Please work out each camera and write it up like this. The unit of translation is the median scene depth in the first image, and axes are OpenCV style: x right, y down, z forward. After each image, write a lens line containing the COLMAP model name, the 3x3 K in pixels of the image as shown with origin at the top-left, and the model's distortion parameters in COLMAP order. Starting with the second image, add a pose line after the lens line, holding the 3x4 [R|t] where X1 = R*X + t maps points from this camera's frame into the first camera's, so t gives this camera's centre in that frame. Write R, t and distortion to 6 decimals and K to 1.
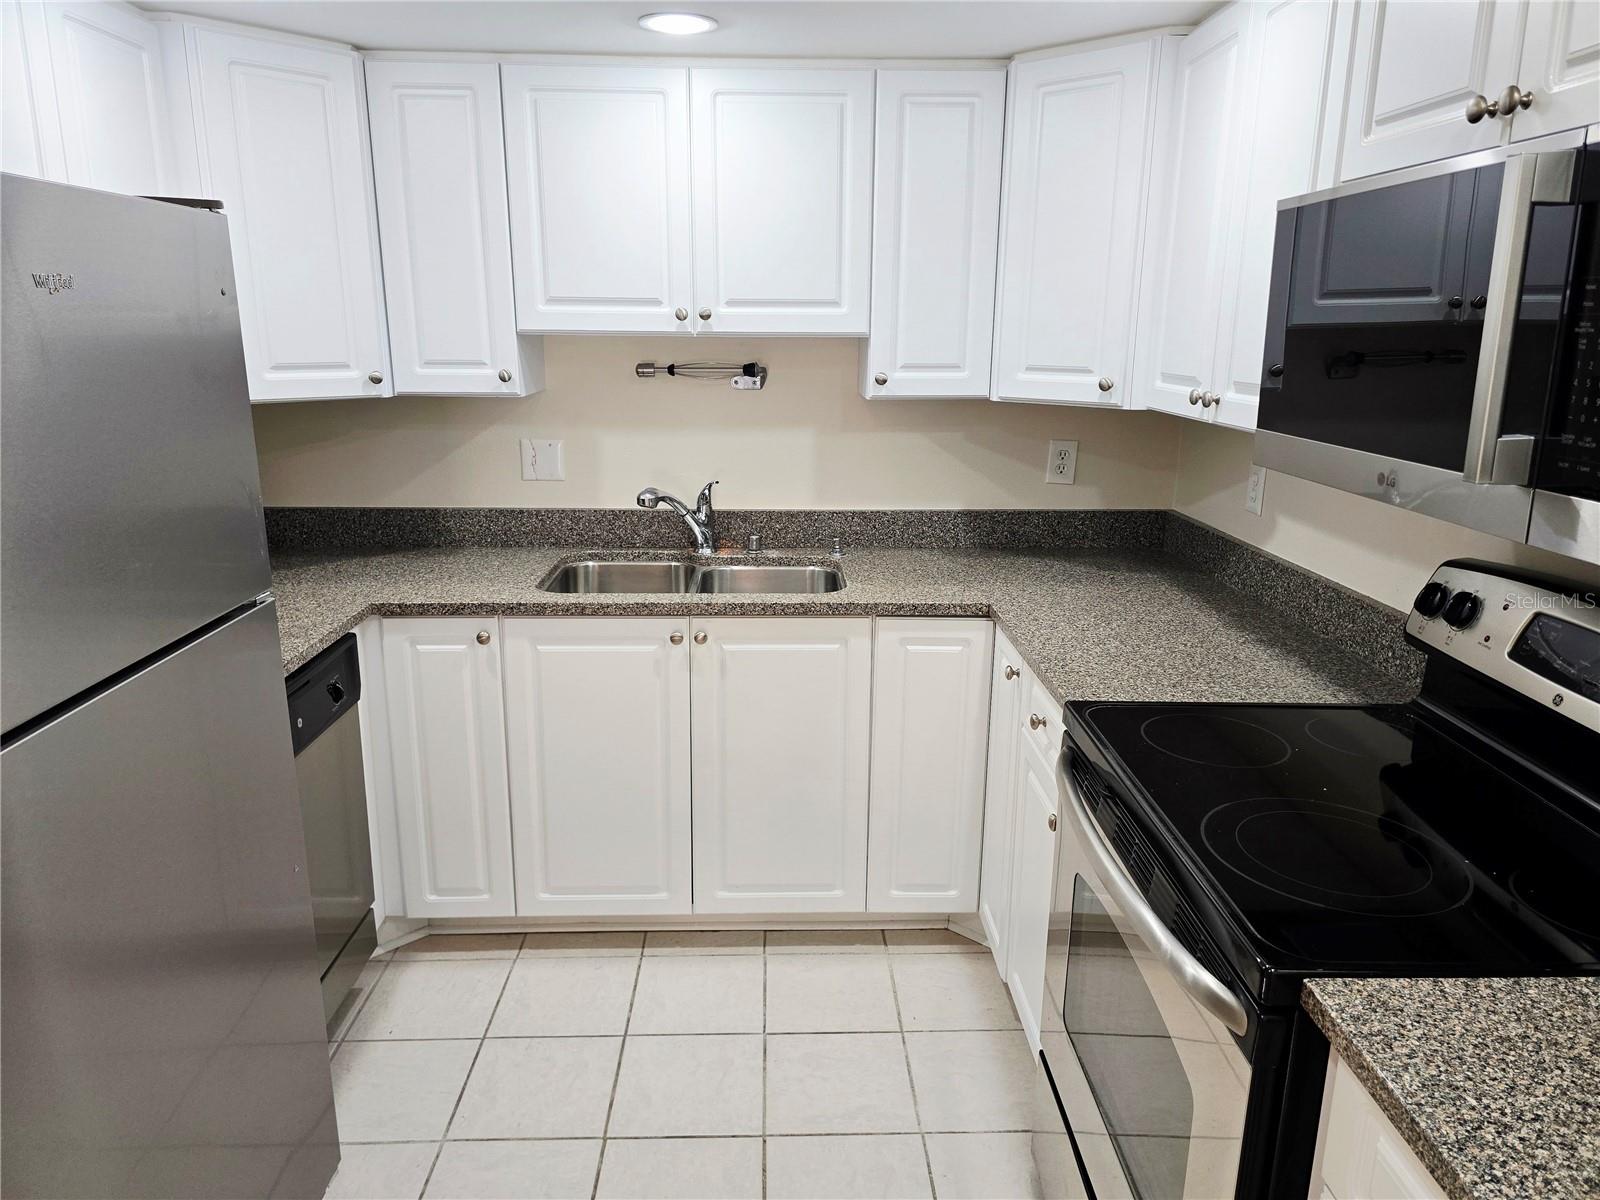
lens RADIAL K [[1091.3, 0, 791.9], [0, 1091.3, 592.8], [0, 0, 1]] dist [0.059006, -0.031807]
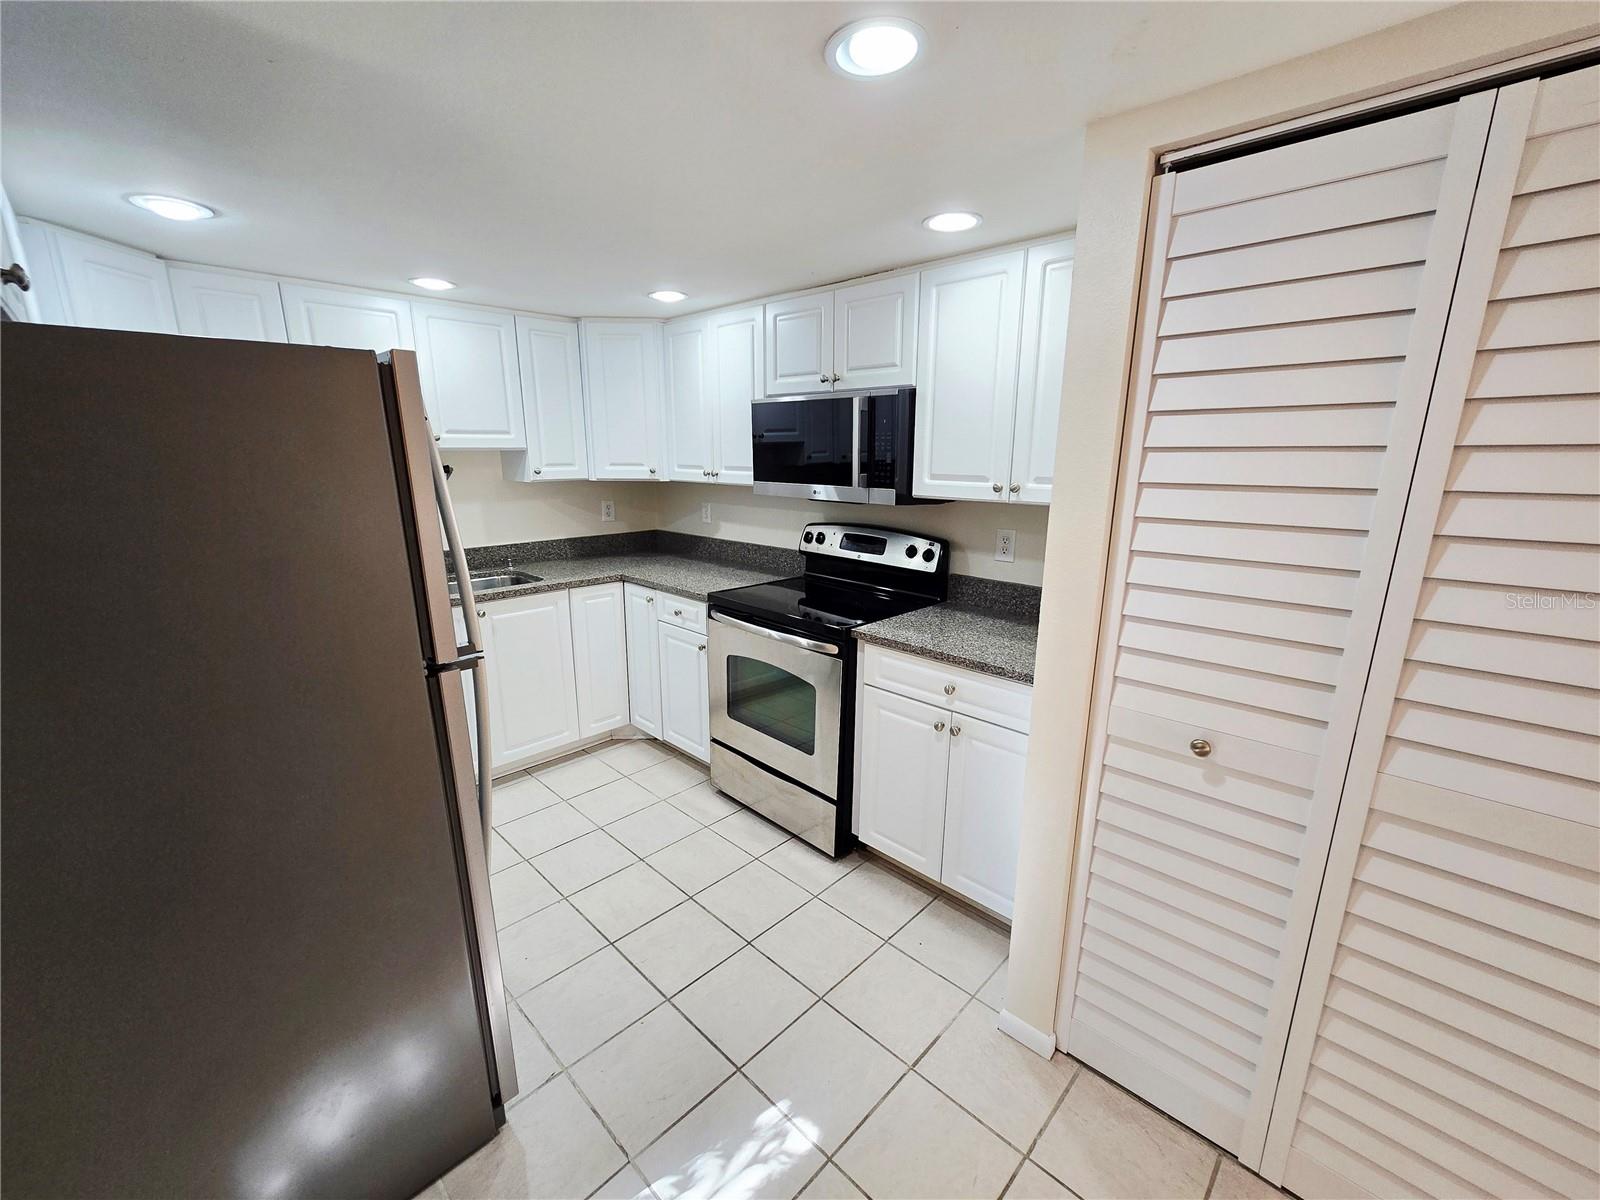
lens RADIAL K [[660.3, 0, 808.3], [0, 660.3, 610.1], [0, 0, 1]] dist [-0.007584, 0.004454]
pose [[0.707094, -0.172539, 0.685746, -0.448650], [0.169785, 0.982831, 0.072218, 0.047461], [-0.686434, 0.065364, 0.724249, -0.177738]]
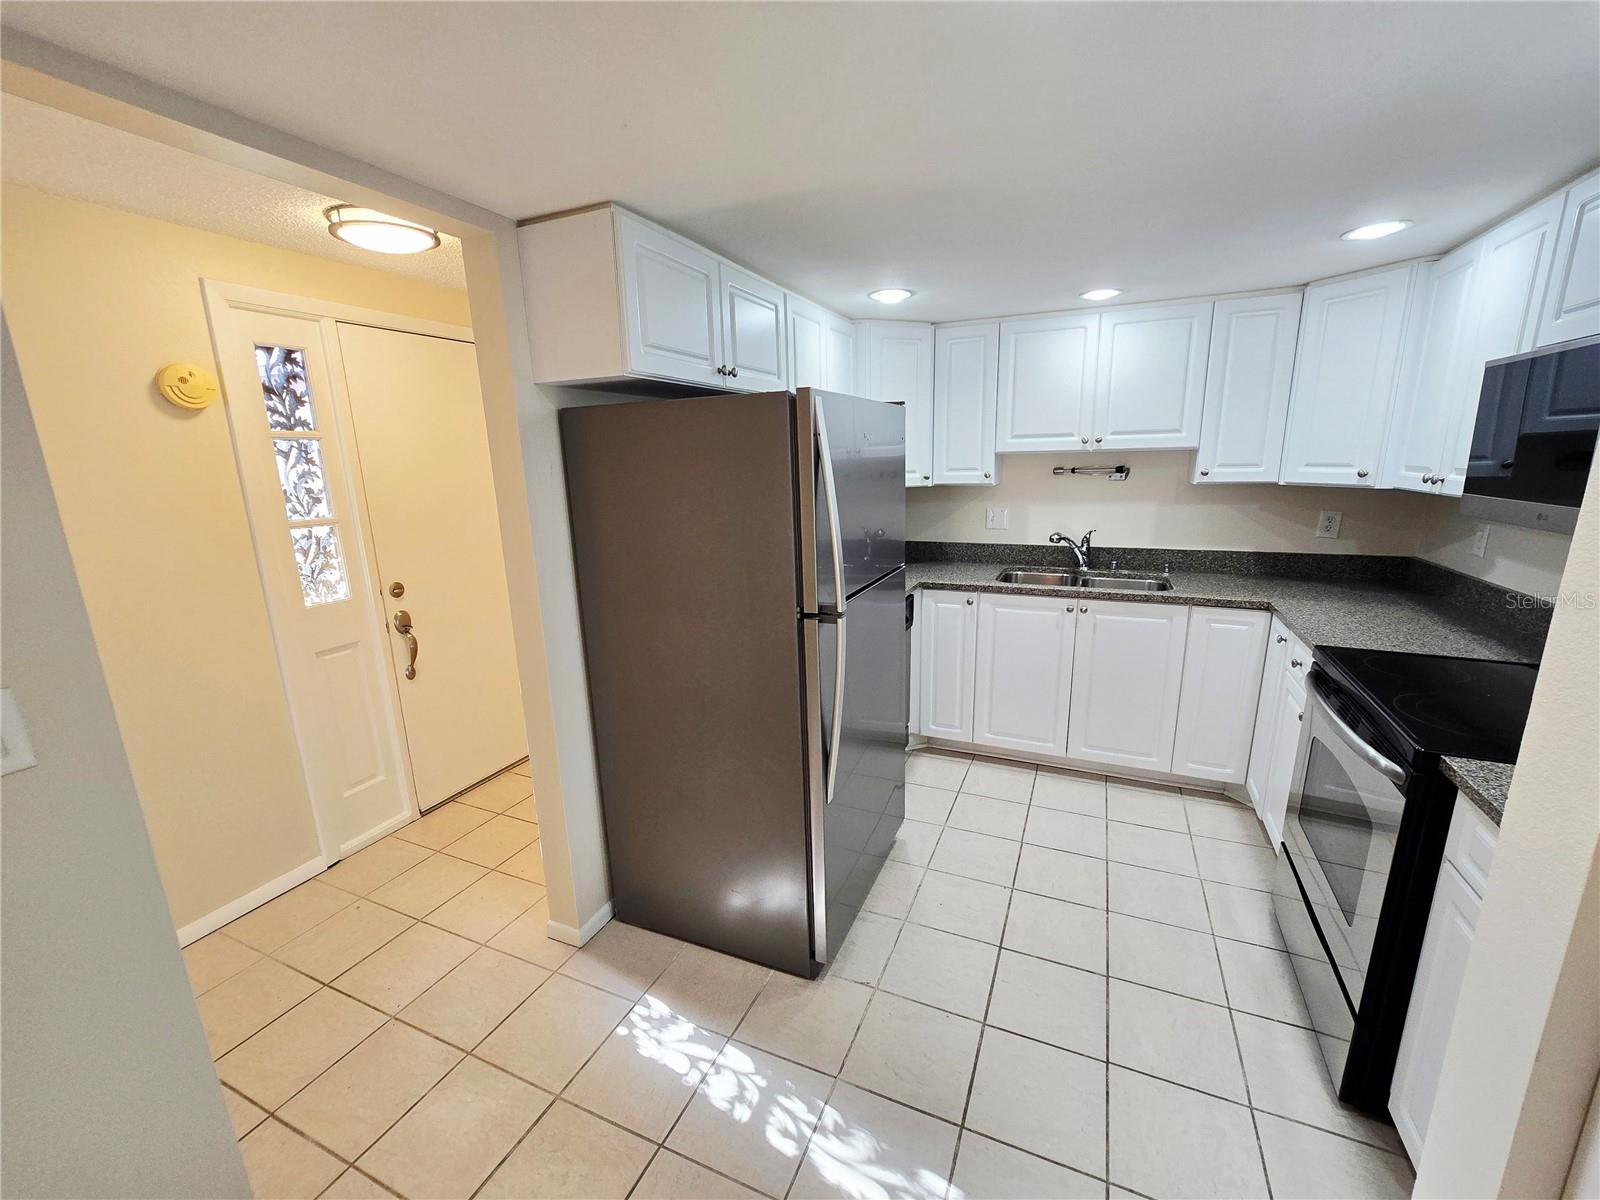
lens RADIAL K [[660.3, 0, 799.4], [0, 660.3, 608.6], [0, 0, 1]] dist [-0.007584, 0.004454]
pose [[0.901927, 0.070174, -0.426149, -0.041644], [-0.073835, 0.997239, 0.007946, 0.065819], [0.425530, 0.024298, 0.904618, -0.243743]]
